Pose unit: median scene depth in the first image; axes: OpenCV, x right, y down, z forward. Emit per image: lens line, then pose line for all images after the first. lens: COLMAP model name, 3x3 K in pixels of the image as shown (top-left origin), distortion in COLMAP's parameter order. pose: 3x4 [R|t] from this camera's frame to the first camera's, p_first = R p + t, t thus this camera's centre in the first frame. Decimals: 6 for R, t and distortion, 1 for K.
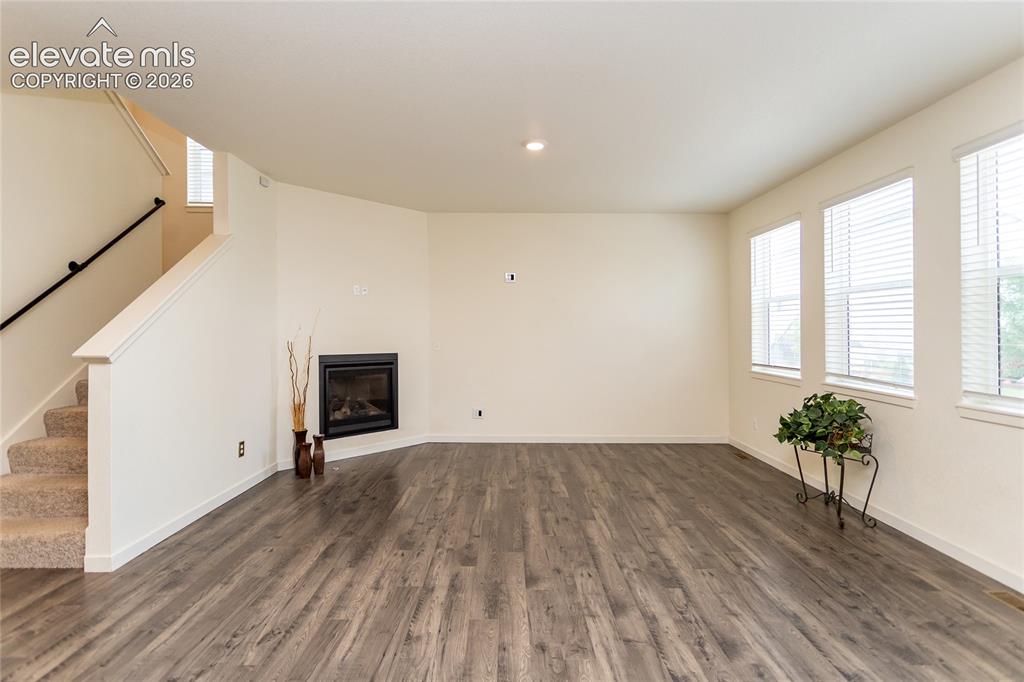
lens RADIAL K [[501.8, 0, 528.6], [0, 501.8, 337.6], [0, 0, 1]] dist [0.000365, 0.000034]
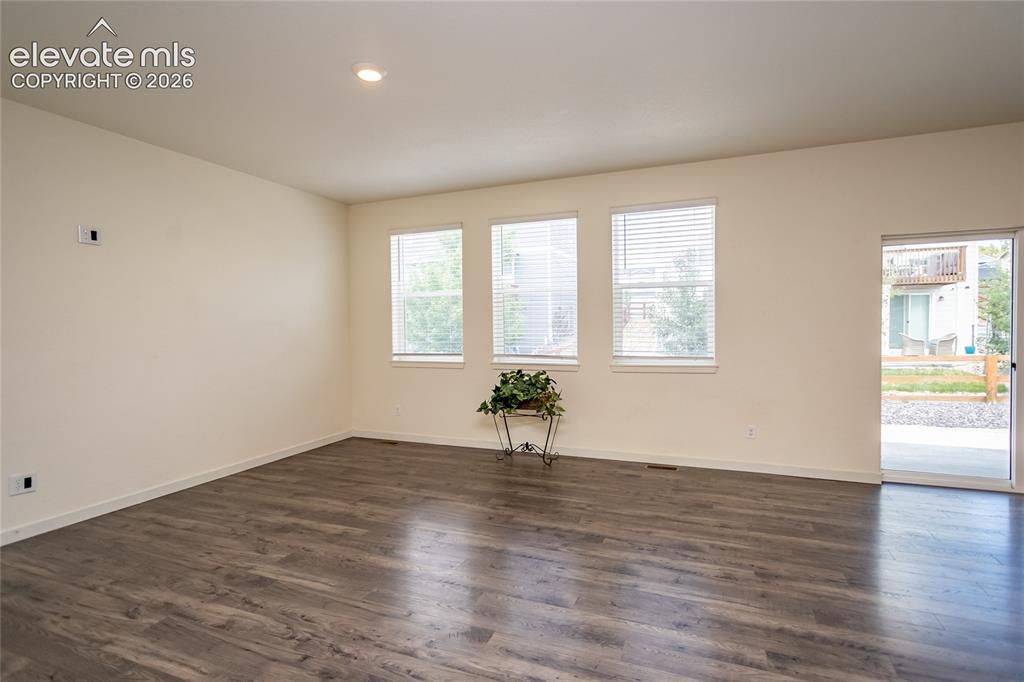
lens RADIAL K [[485.6, 0, 512.0], [0, 485.6, 341.0], [0, 0, 1]] dist [-0.001805, -0.000174]
pose [[0.404776, -0.040840, 0.913503, -0.588287], [0.026283, 0.999109, 0.033021, -0.004161], [-0.914038, 0.010643, 0.405489, 0.533701]]
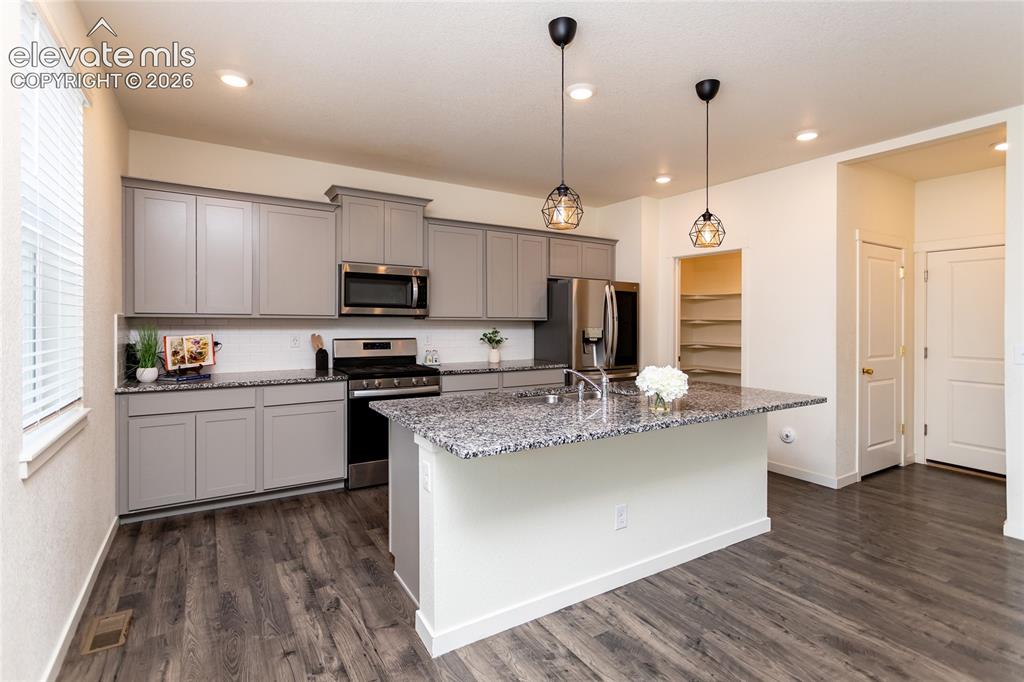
lens RADIAL K [[495.6, 0, 511.5], [0, 495.6, 321.0], [0, 0, 1]] dist [0.002053, 0.000262]
pose [[-0.854920, -0.016138, -0.518509, 0.548655], [-0.023002, 0.999712, 0.006810, -0.033360], [0.518250, 0.017748, -0.855045, 1.435702]]
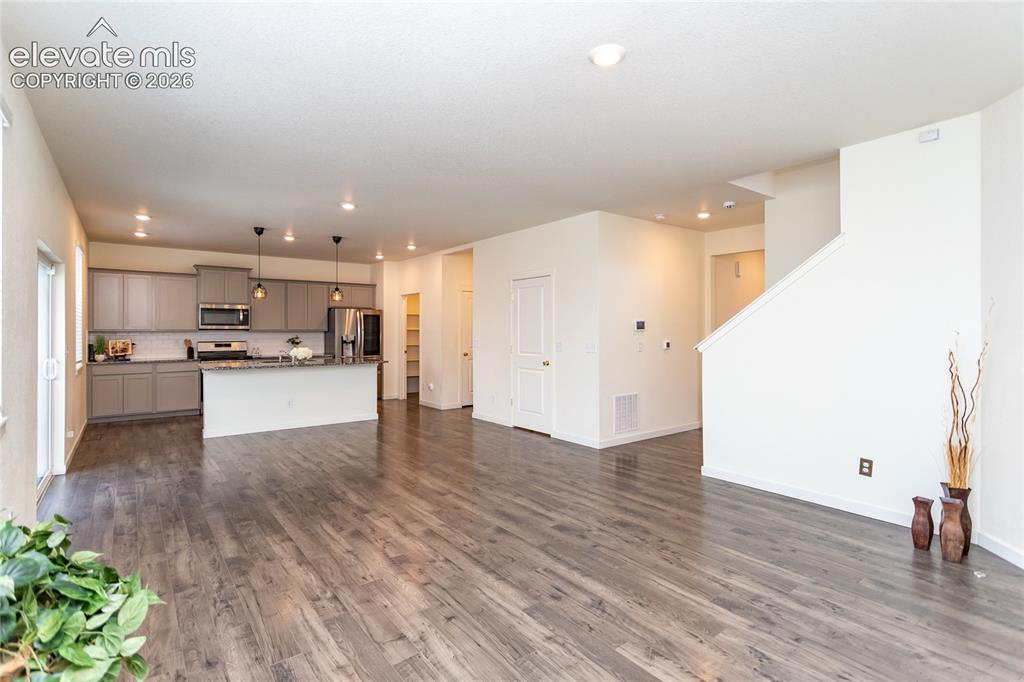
lens RADIAL K [[492.9, 0, 521.0], [0, 492.9, 330.5], [0, 0, 1]] dist [-0.002258, -0.000631]
pose [[-0.807693, -0.005360, -0.589579, 0.541233], [-0.010988, 0.999922, 0.005962, -0.034904], [0.589501, 0.011293, -0.807689, 1.540345]]
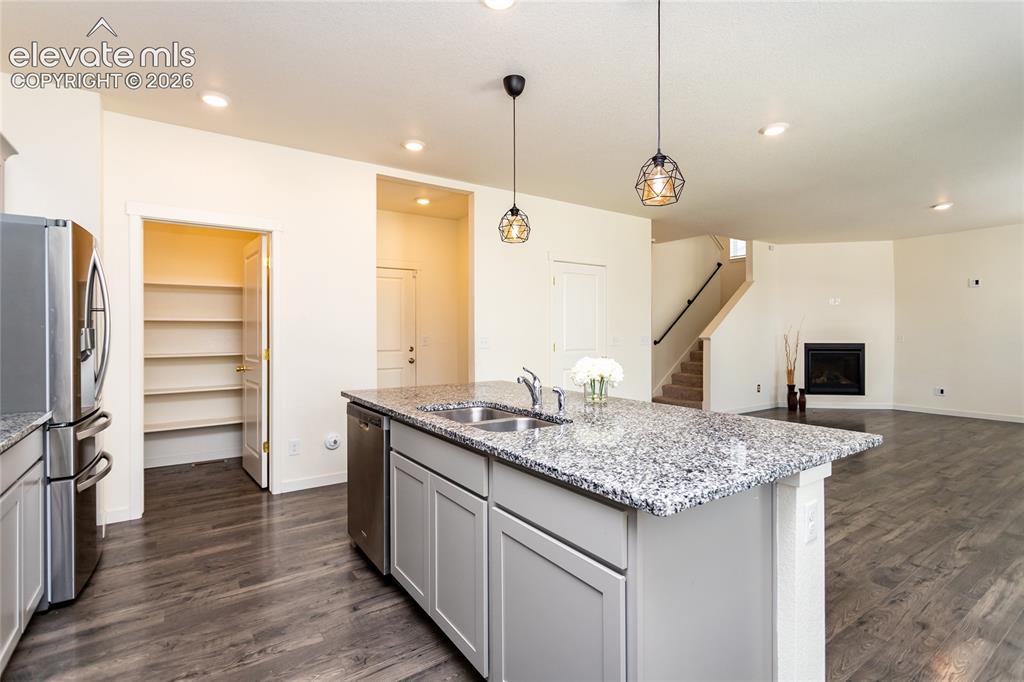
lens RADIAL K [[493.7, 0, 512.0], [0, 493.7, 341.0], [0, 0, 1]] dist [0.003776, 0.000651]
pose [[0.542034, 0.002382, -0.840353, 0.613652], [-0.003393, 0.999994, 0.000646, 0.042987], [0.840350, 0.002501, 0.542039, -0.997352]]
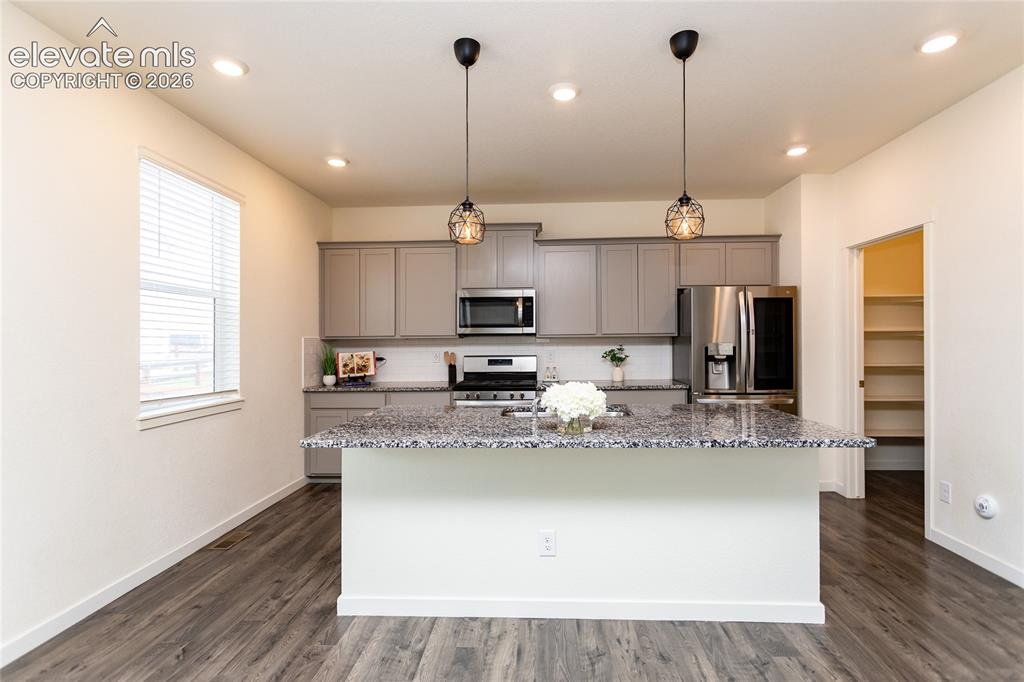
lens RADIAL K [[501.8, 0, 528.6], [0, 501.8, 337.6], [0, 0, 1]] dist [0.000365, 0.000034]
pose [[-0.997759, -0.000211, 0.066914, 0.512860], [-0.000035, 0.999997, 0.002642, -0.032927], [-0.066914, 0.002633, -0.997755, 1.445562]]
